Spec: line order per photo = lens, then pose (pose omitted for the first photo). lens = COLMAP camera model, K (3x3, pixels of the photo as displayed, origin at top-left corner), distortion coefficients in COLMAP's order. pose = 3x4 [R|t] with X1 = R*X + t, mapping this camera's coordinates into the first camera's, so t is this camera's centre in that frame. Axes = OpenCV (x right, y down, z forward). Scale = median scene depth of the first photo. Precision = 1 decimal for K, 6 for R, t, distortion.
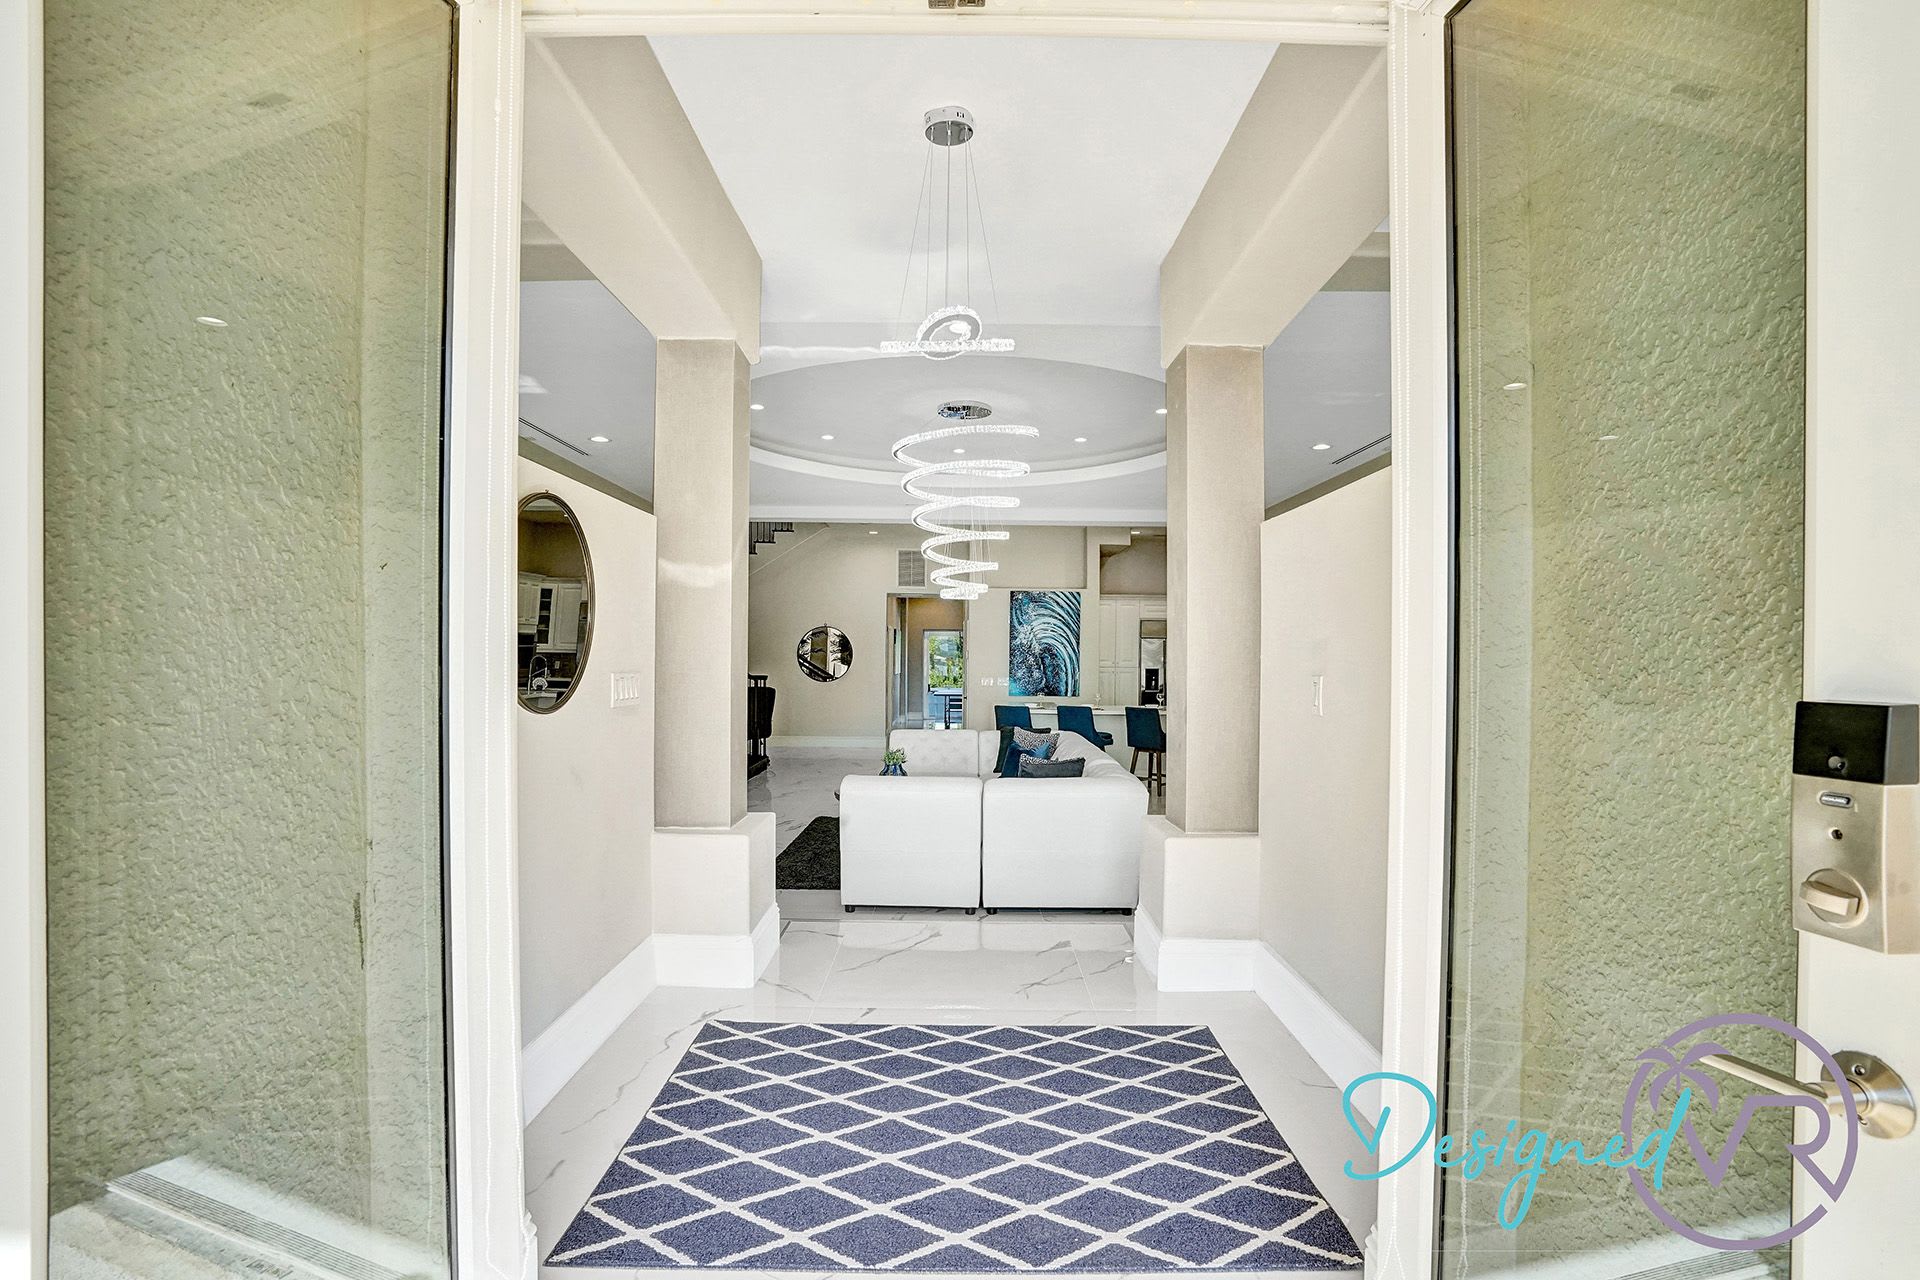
lens RADIAL K [[895.2, 0, 972.8], [0, 895.2, 655.8], [0, 0, 1]] dist [-0.057500, 0.017778]
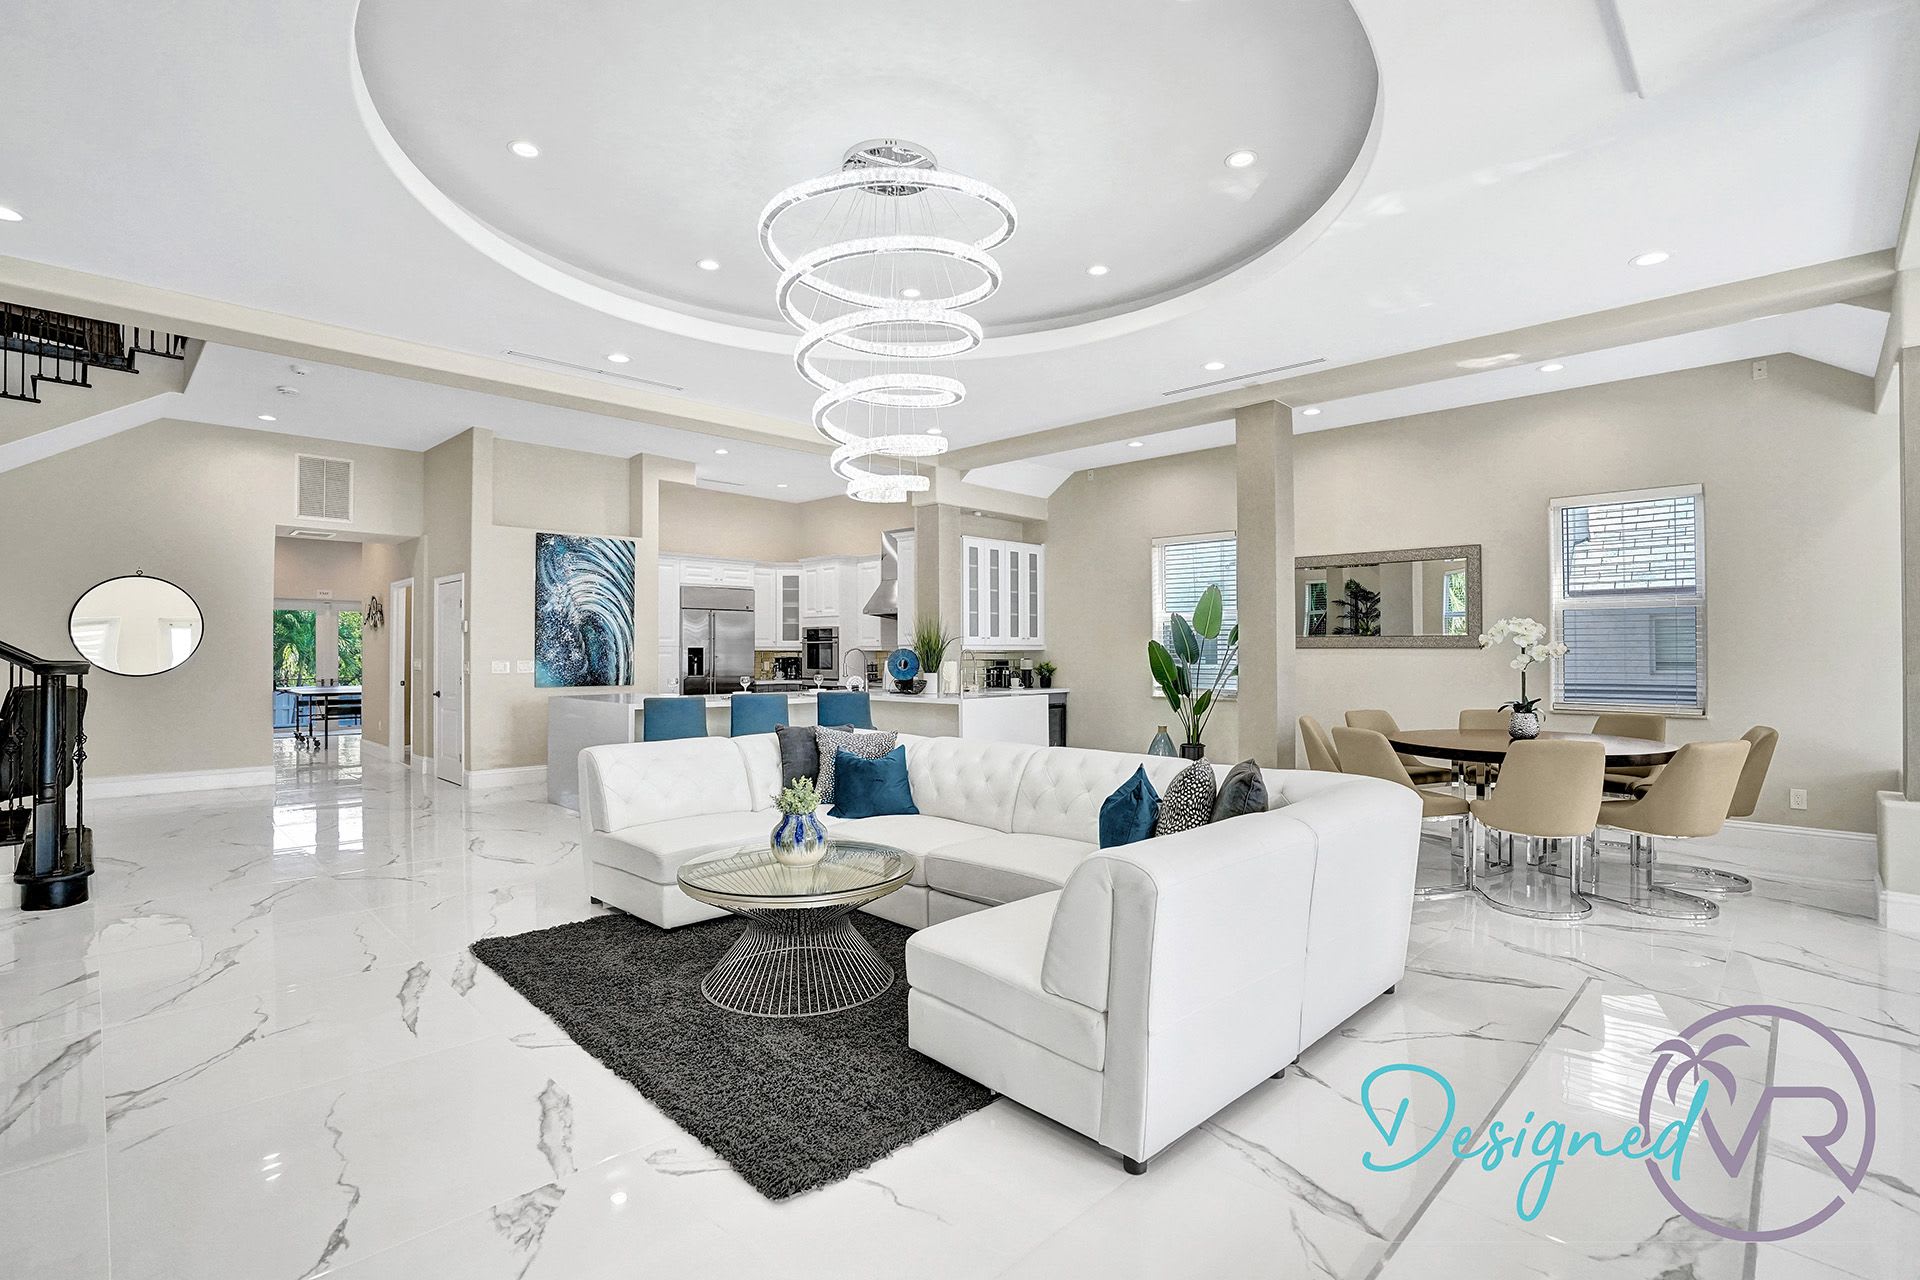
lens RADIAL K [[895.2, 0, 968.4], [0, 895.2, 627.9], [0, 0, 1]] dist [-0.057500, 0.017778]
pose [[0.719131, 0.009853, 0.694805, -0.326500], [0.005277, 0.999793, -0.019641, 0.025597], [-0.694855, 0.017791, 0.718930, 0.509026]]
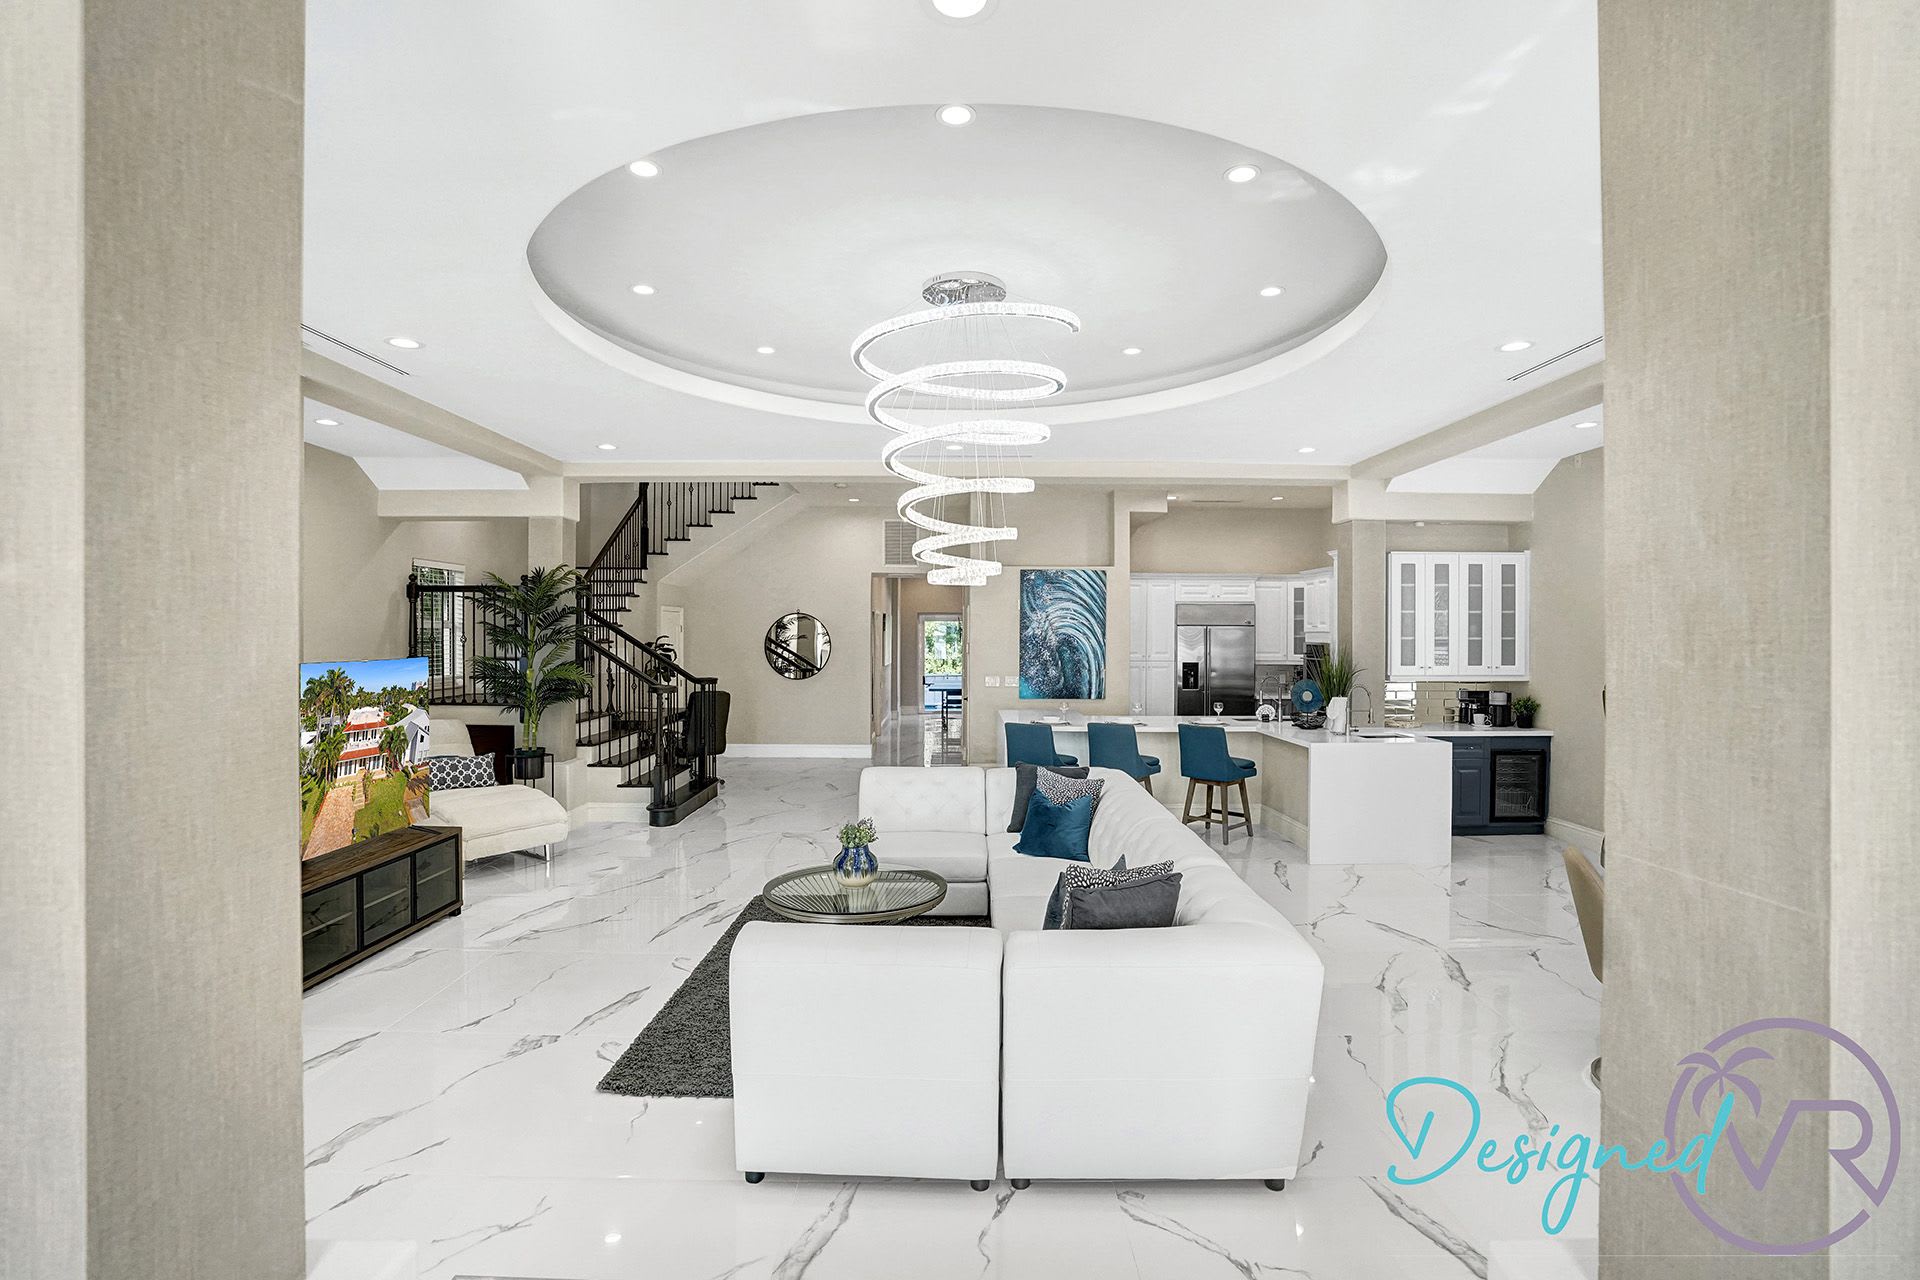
lens RADIAL K [[895.2, 0, 953.7], [0, 895.2, 630.8], [0, 0, 1]] dist [-0.057500, 0.017778]
pose [[0.999786, -0.003985, -0.020305, -0.003907], [0.003929, 0.999988, -0.002811, -0.025967], [0.020316, 0.002731, 0.999790, 0.322056]]
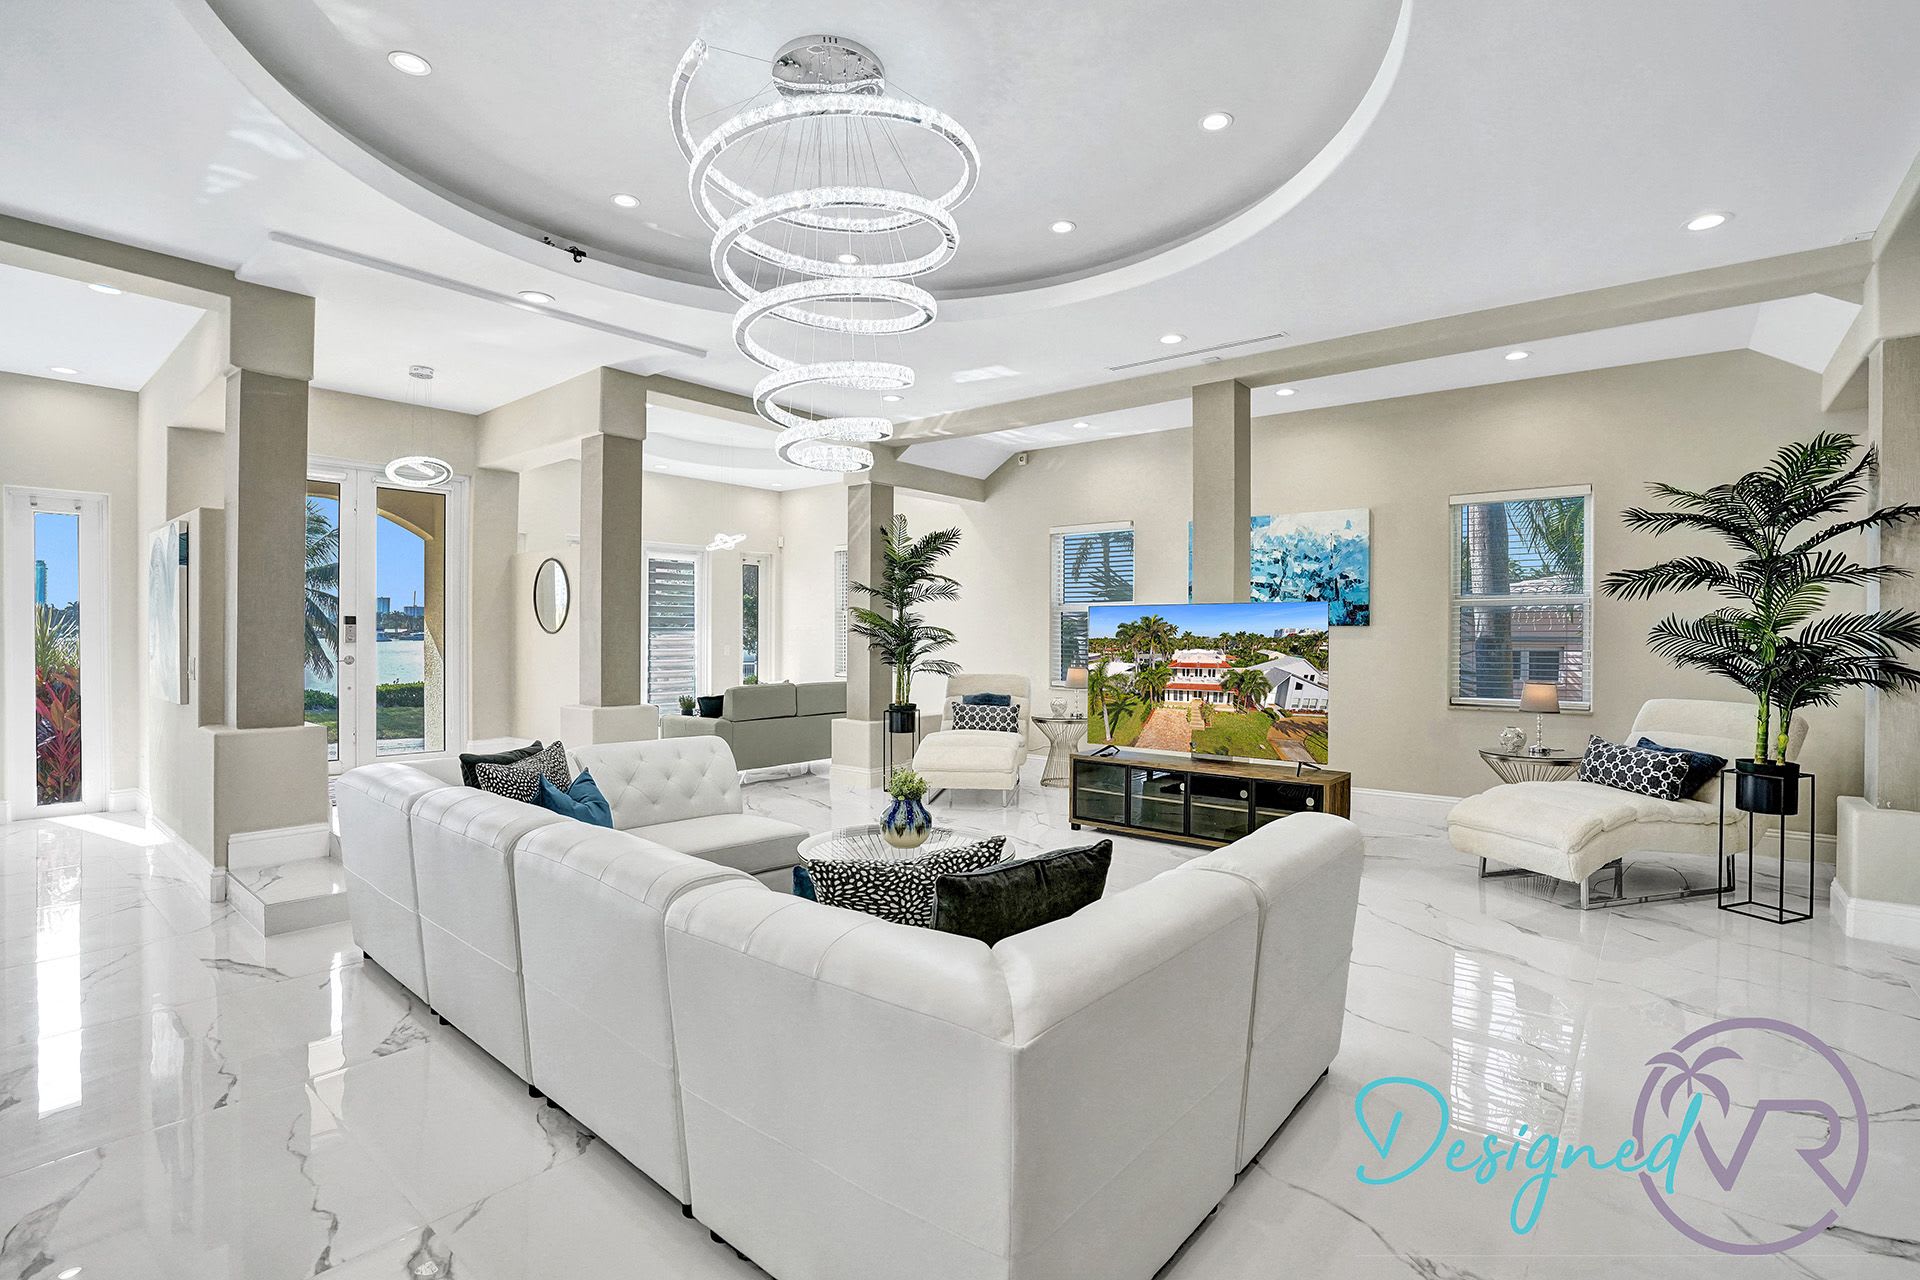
lens RADIAL K [[895.2, 0, 960.5], [0, 895.2, 650.2], [0, 0, 1]] dist [-0.057500, 0.017778]
pose [[-0.638522, 0.002129, -0.769600, 0.280138], [-0.004710, 0.999967, 0.006674, 0.021578], [0.769589, 0.007887, -0.638491, 1.242952]]
